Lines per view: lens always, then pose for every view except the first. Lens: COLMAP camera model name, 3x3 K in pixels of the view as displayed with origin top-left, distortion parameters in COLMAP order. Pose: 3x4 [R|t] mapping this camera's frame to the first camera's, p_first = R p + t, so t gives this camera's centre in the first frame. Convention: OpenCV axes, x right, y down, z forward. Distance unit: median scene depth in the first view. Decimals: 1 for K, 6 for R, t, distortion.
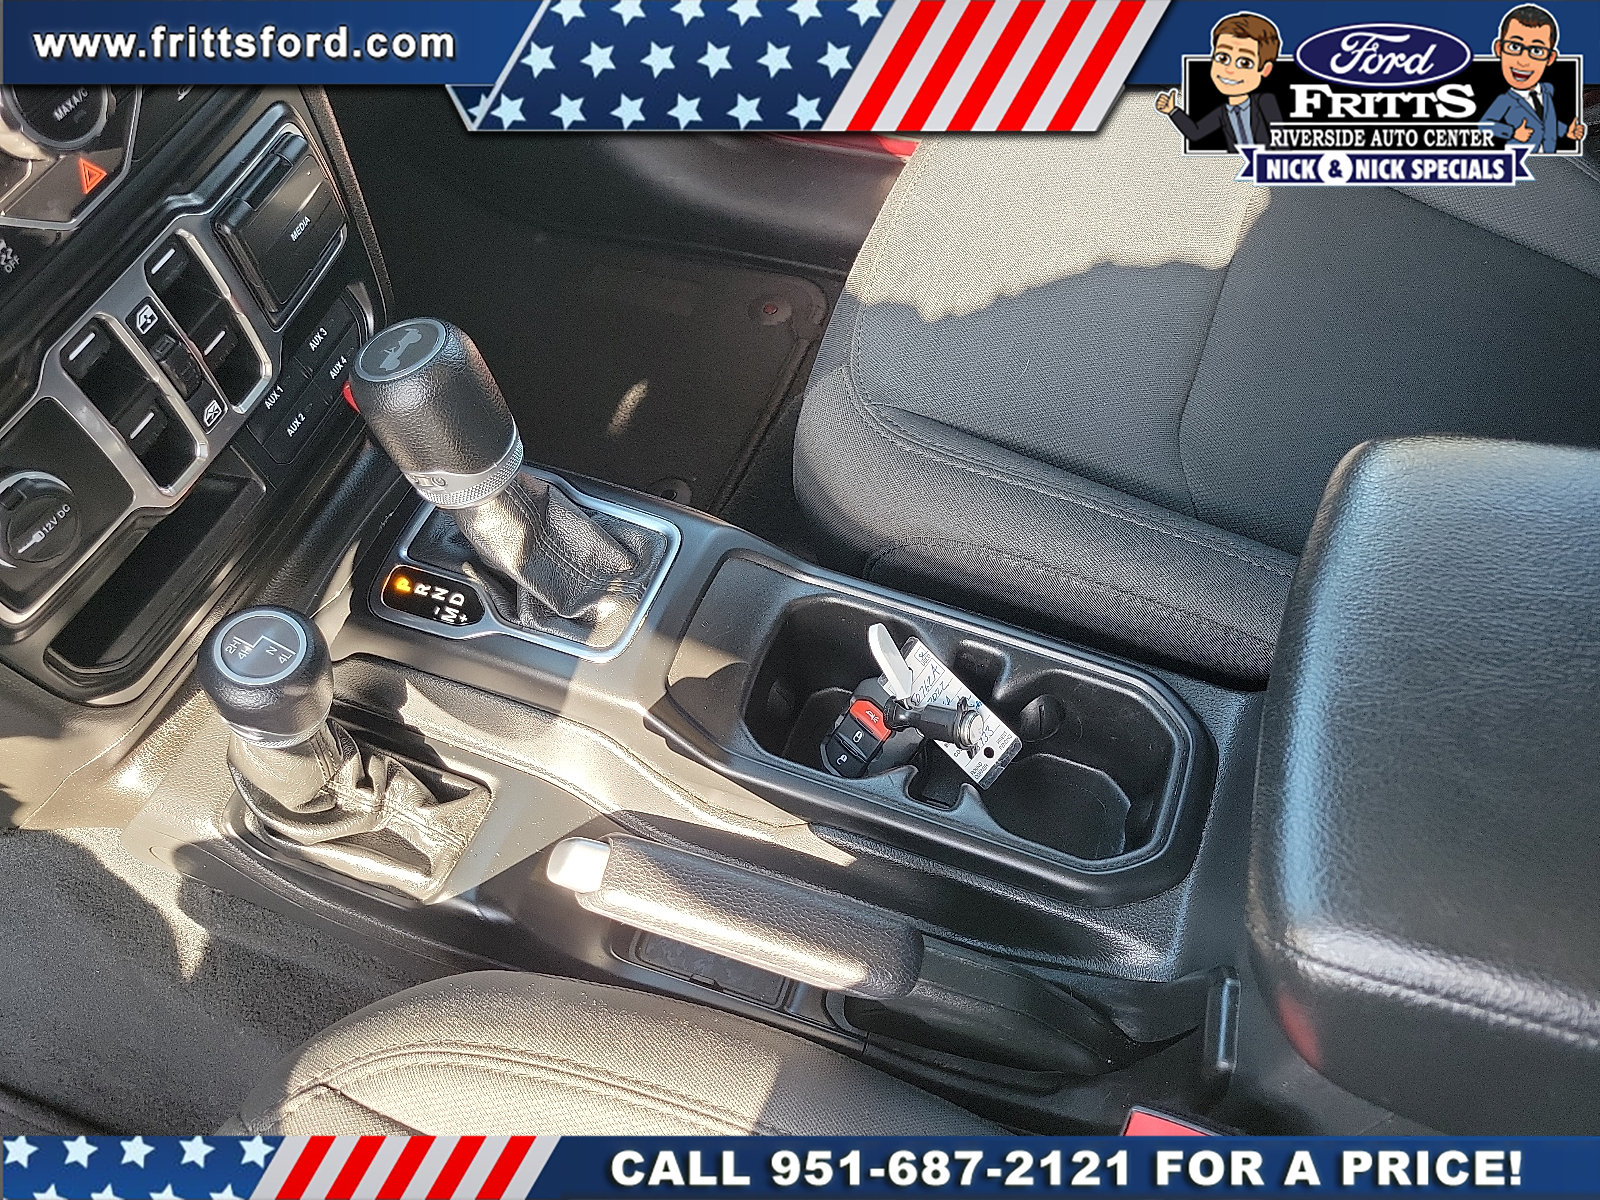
lens RADIAL K [[1248.0, 0, 777.8], [0, 1248.0, 620.7], [0, 0, 1]] dist [0.033296, -0.006062]
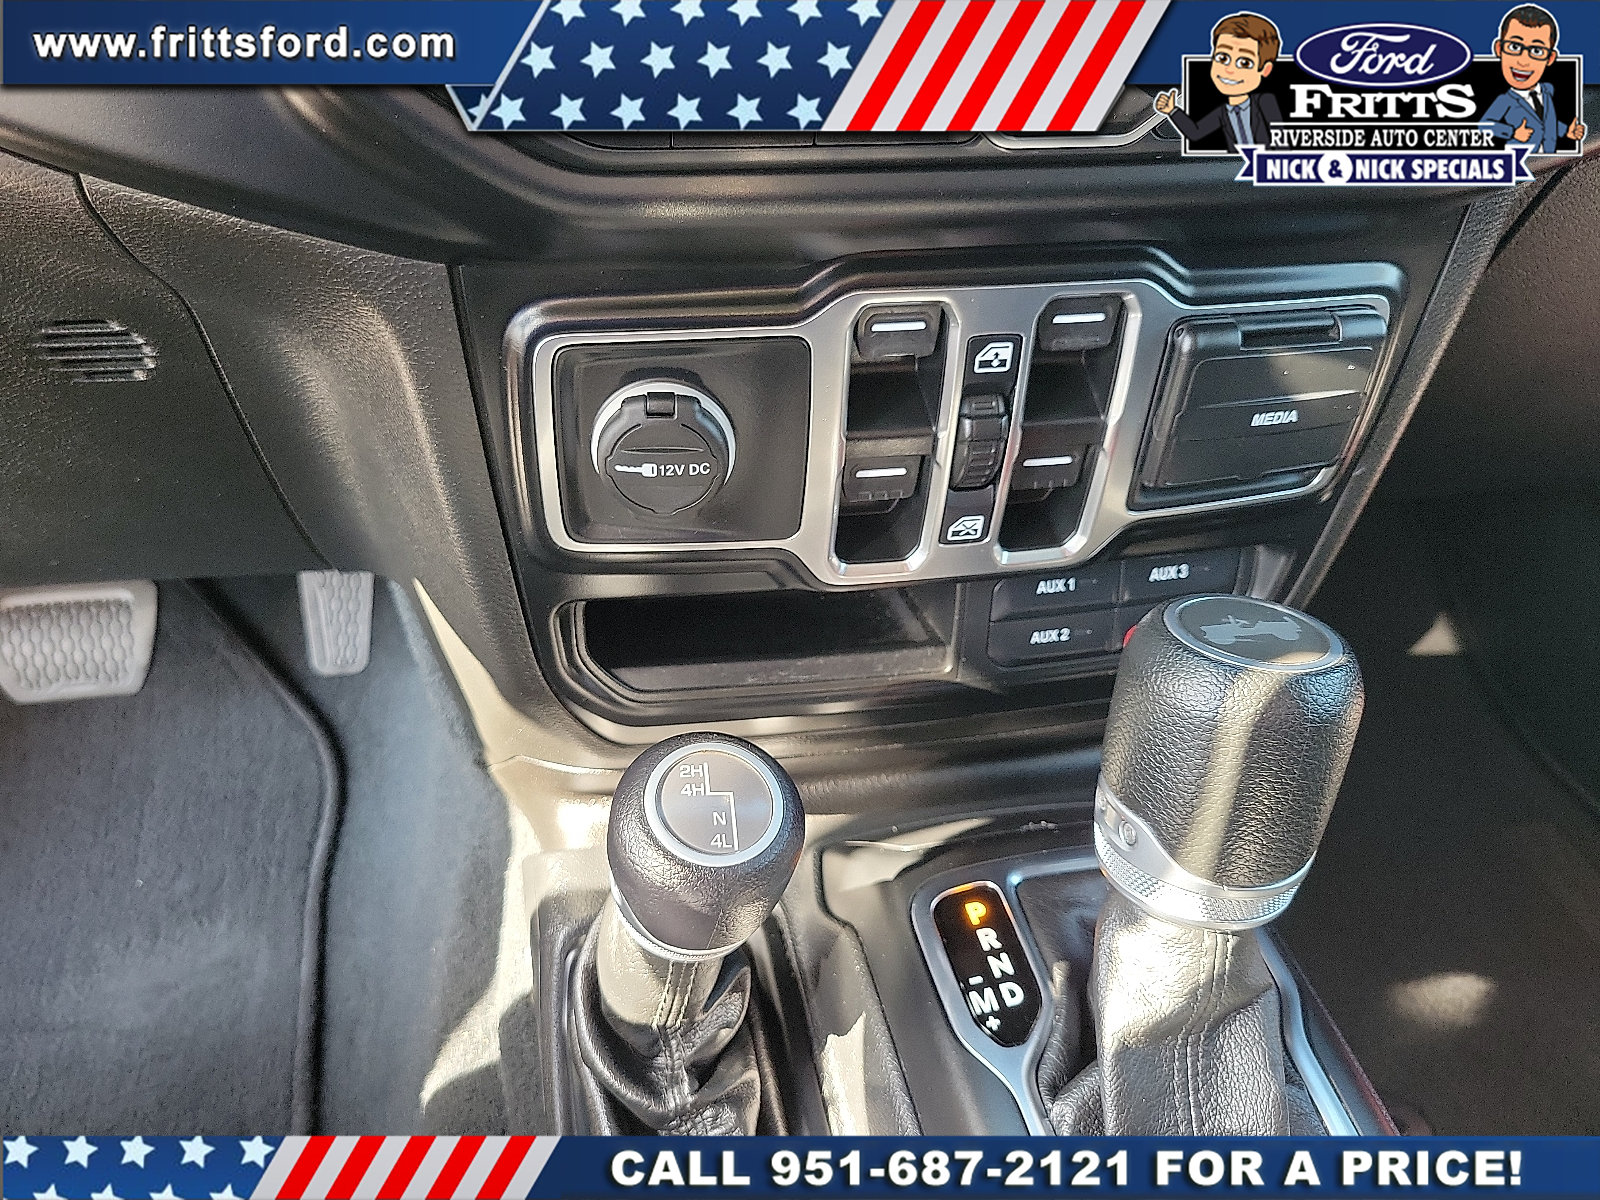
lens RADIAL K [[1248.0, 0, 777.8], [0, 1248.0, 620.7], [0, 0, 1]] dist [0.033296, -0.006062]
pose [[0.544524, 0.610714, -0.574910, -0.090207], [-0.751400, 0.659758, -0.010841, -0.049613], [0.372681, 0.437891, 0.818145, 0.432287]]
